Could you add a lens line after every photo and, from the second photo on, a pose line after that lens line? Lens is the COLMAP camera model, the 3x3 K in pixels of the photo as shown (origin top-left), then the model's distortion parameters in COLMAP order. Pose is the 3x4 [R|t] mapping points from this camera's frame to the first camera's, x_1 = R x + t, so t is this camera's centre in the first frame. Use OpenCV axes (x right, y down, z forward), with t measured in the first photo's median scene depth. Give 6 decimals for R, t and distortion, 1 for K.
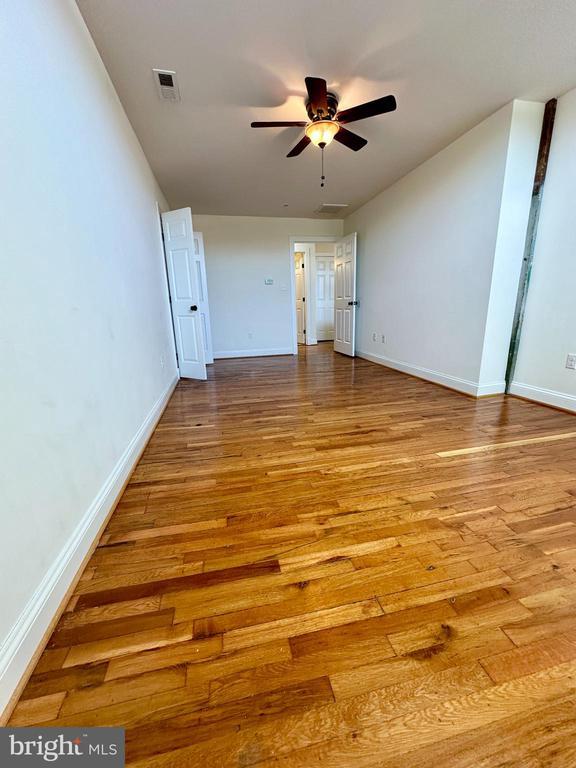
lens RADIAL K [[305.7, 0, 285.4], [0, 305.7, 384.1], [0, 0, 1]] dist [-0.009276, -0.000071]
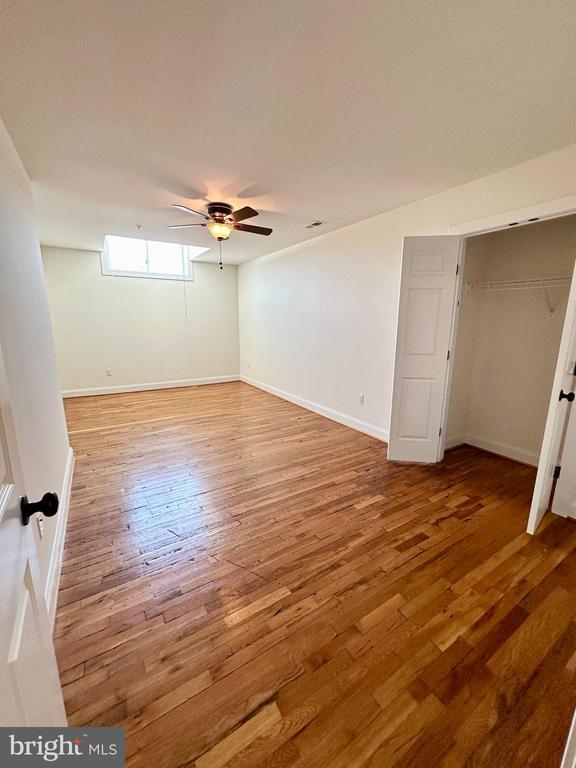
lens RADIAL K [[305.7, 0, 288.4], [0, 305.7, 382.3], [0, 0, 1]] dist [-0.009276, -0.000071]
pose [[-0.944042, 0.091473, -0.316887, 0.292862], [-0.055653, 0.902819, 0.426405, -0.757938], [0.325096, 0.420180, -0.847208, 2.295459]]
